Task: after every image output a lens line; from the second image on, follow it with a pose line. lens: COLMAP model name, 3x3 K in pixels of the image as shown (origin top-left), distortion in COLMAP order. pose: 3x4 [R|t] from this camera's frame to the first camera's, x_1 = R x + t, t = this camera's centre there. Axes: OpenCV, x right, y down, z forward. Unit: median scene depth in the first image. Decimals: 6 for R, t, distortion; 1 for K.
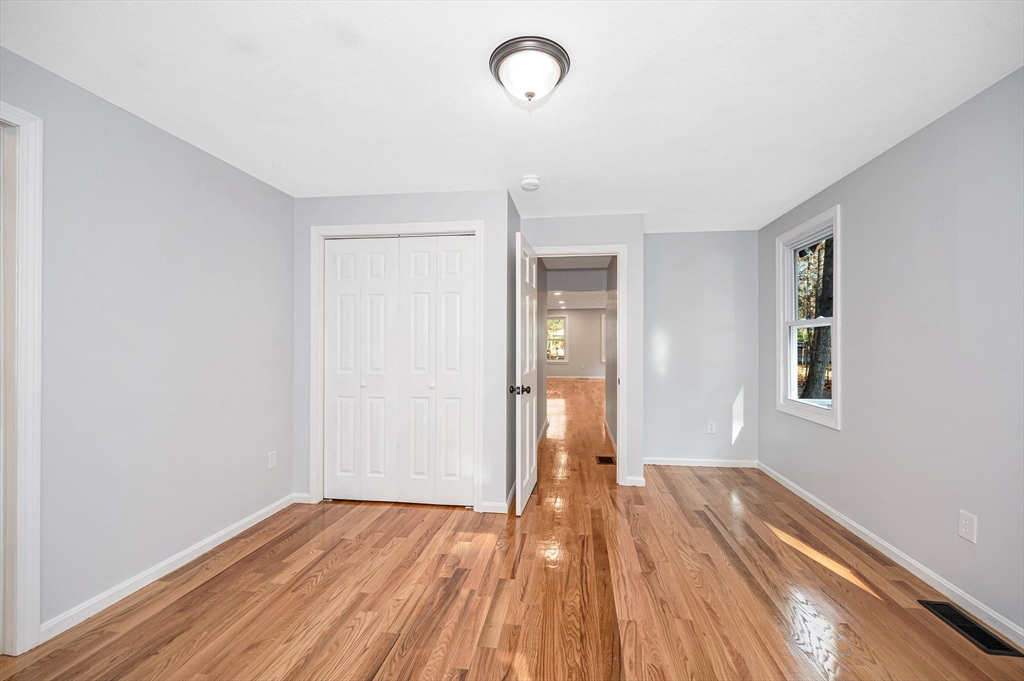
lens RADIAL K [[408.4, 0, 525.2], [0, 408.4, 351.3], [0, 0, 1]] dist [-0.000001, -0.000295]
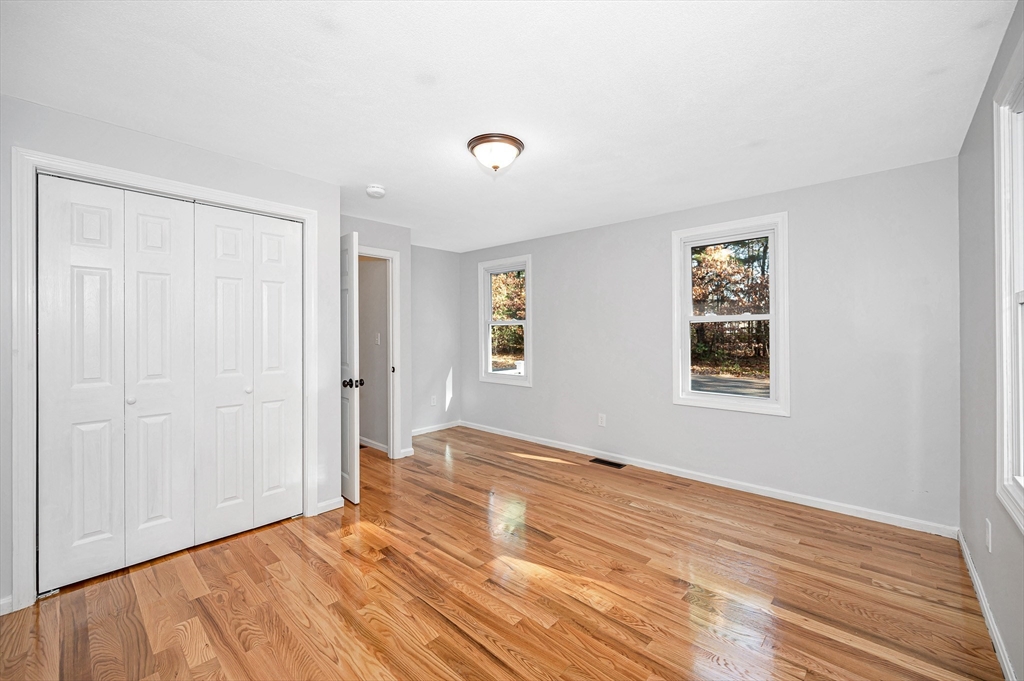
lens RADIAL K [[408.7, 0, 512.0], [0, 408.7, 340.5], [0, 0, 1]] dist [-0.001200, -0.000063]
pose [[0.586687, -0.018021, 0.809613, -0.629544], [0.015207, 0.999821, 0.011235, -0.020299], [-0.809671, 0.005721, 0.586857, 0.064493]]
